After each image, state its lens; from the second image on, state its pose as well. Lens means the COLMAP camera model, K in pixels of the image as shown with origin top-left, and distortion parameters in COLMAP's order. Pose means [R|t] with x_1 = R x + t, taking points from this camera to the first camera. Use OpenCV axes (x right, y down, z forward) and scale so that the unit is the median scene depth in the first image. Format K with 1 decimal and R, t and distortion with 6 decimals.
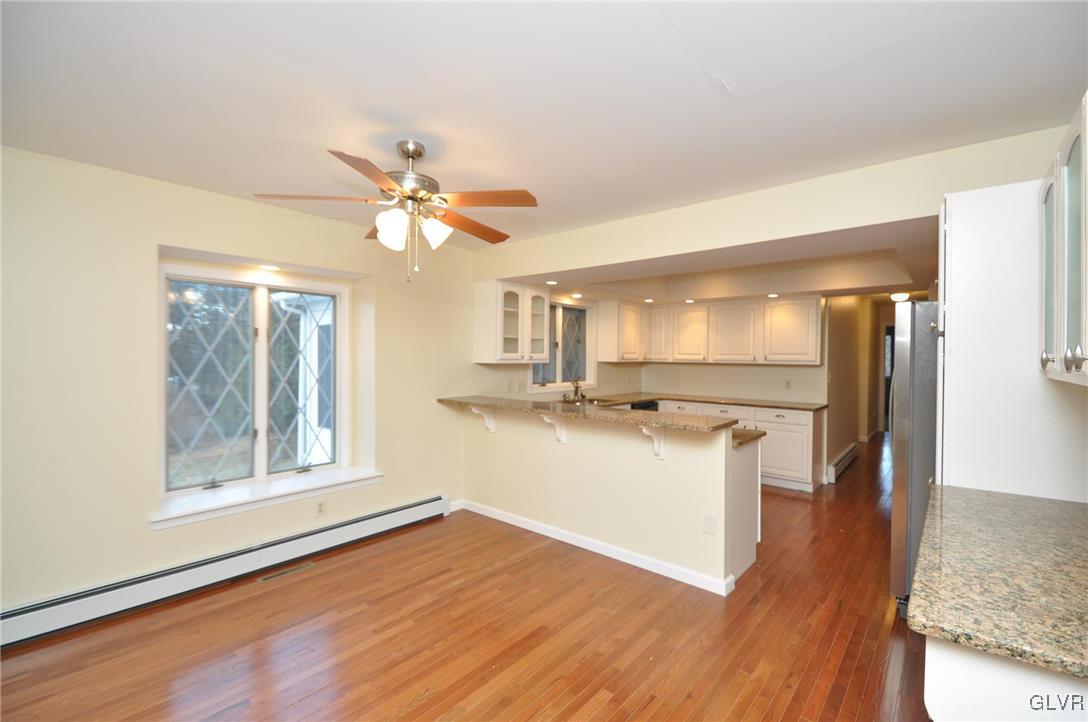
lens RADIAL K [[477.9, 0, 541.3], [0, 477.9, 361.7], [0, 0, 1]] dist [0.003799, -0.001803]
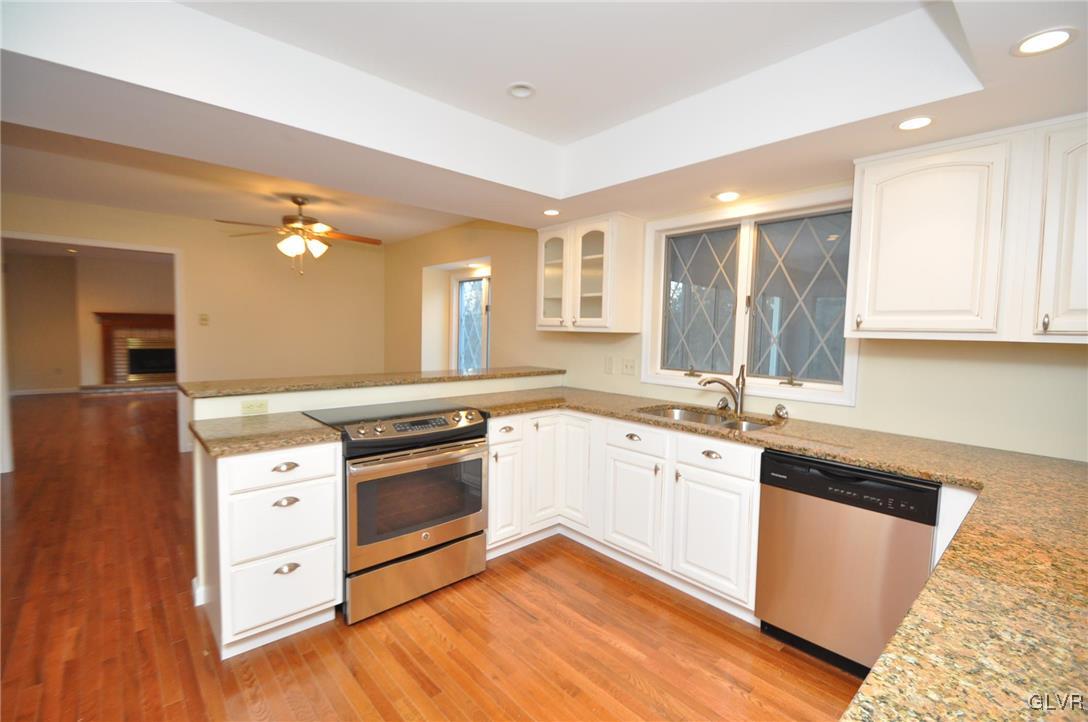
lens RADIAL K [[477.9, 0, 540.9], [0, 477.9, 362.3], [0, 0, 1]] dist [0.003799, -0.001803]
pose [[-0.122590, 0.062380, -0.990495, 0.597795], [-0.034126, 0.997168, 0.067024, 0.002697], [0.991870, 0.042018, -0.120114, 0.898473]]
